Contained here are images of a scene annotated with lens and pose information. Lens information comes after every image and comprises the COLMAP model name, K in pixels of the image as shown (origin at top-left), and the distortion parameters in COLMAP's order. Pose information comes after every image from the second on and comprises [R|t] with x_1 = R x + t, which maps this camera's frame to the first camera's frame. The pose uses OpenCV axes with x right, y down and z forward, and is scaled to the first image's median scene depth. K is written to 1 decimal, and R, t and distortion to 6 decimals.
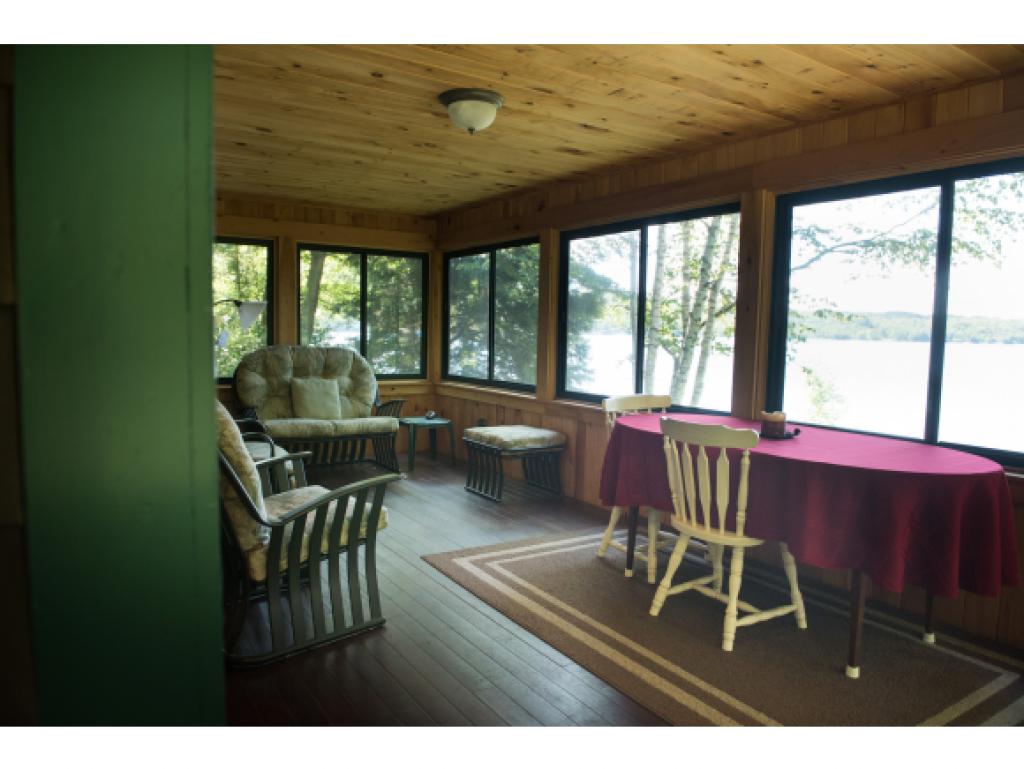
lens RADIAL K [[702.7, 0, 511.2], [0, 702.7, 388.0], [0, 0, 1]] dist [-0.043103, -0.010151]
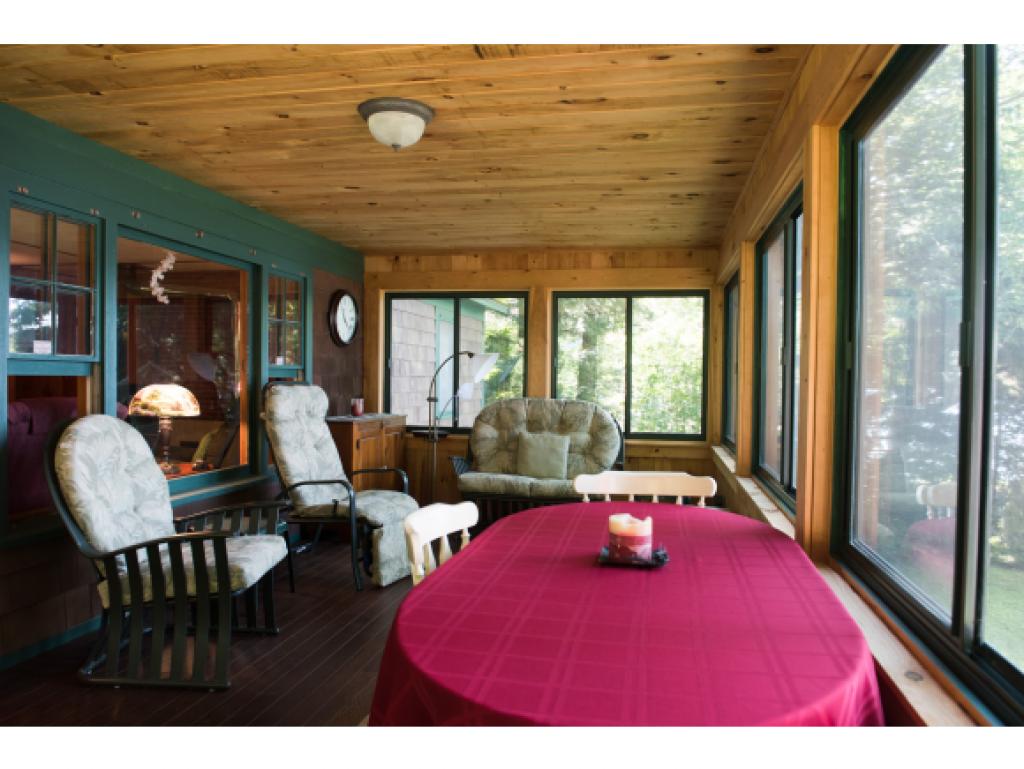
lens RADIAL K [[738.8, 0, 510.0], [0, 738.8, 384.1], [0, 0, 1]] dist [-0.037913, -0.001530]
pose [[0.709075, -0.005009, -0.705115, 0.390104], [-0.057665, 0.996213, -0.065065, -0.012562], [0.702771, 0.086796, 0.706101, 0.270725]]
